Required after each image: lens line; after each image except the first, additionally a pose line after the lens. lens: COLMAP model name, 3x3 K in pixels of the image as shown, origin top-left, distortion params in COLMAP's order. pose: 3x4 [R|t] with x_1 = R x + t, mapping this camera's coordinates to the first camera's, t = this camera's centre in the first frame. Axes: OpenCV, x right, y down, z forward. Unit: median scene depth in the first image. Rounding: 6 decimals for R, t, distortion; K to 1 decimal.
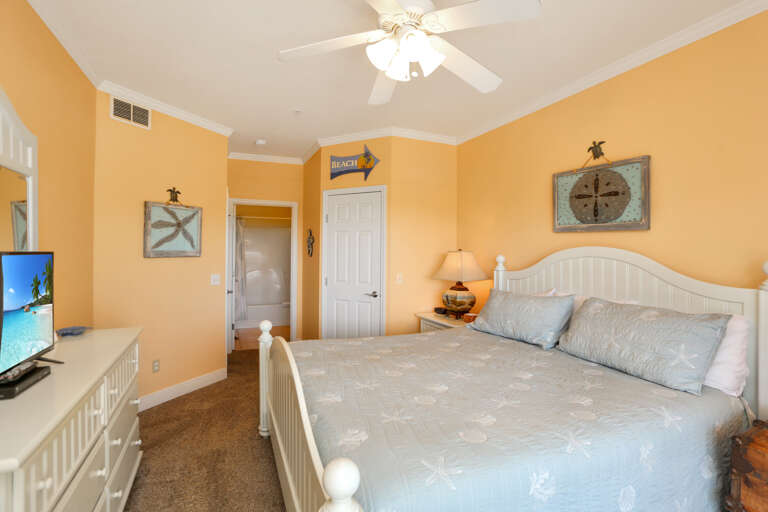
lens RADIAL K [[398.7, 0, 386.2], [0, 398.7, 252.6], [0, 0, 1]] dist [-0.000477, 0.001498]
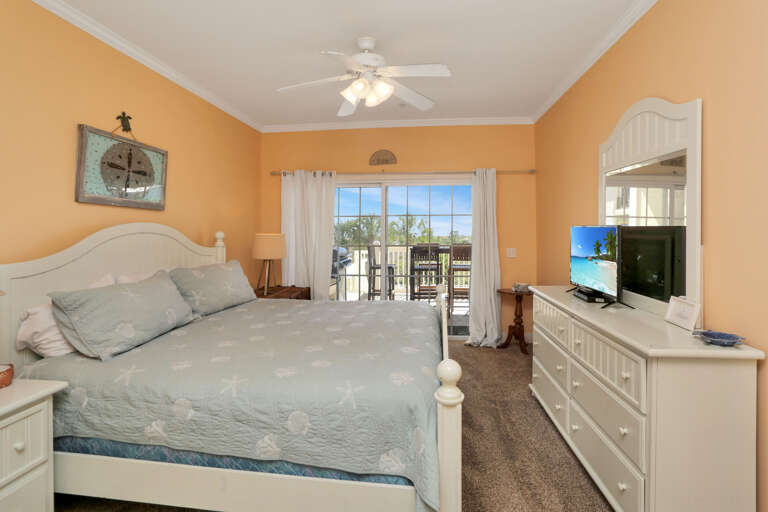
lens RADIAL K [[398.7, 0, 381.4], [0, 398.7, 229.2], [0, 0, 1]] dist [-0.000477, 0.001498]
pose [[-0.876074, -0.000791, 0.482177, -0.488903], [0.005642, 0.999913, 0.011892, -0.006518], [-0.482145, 0.013138, -0.875993, 1.571496]]
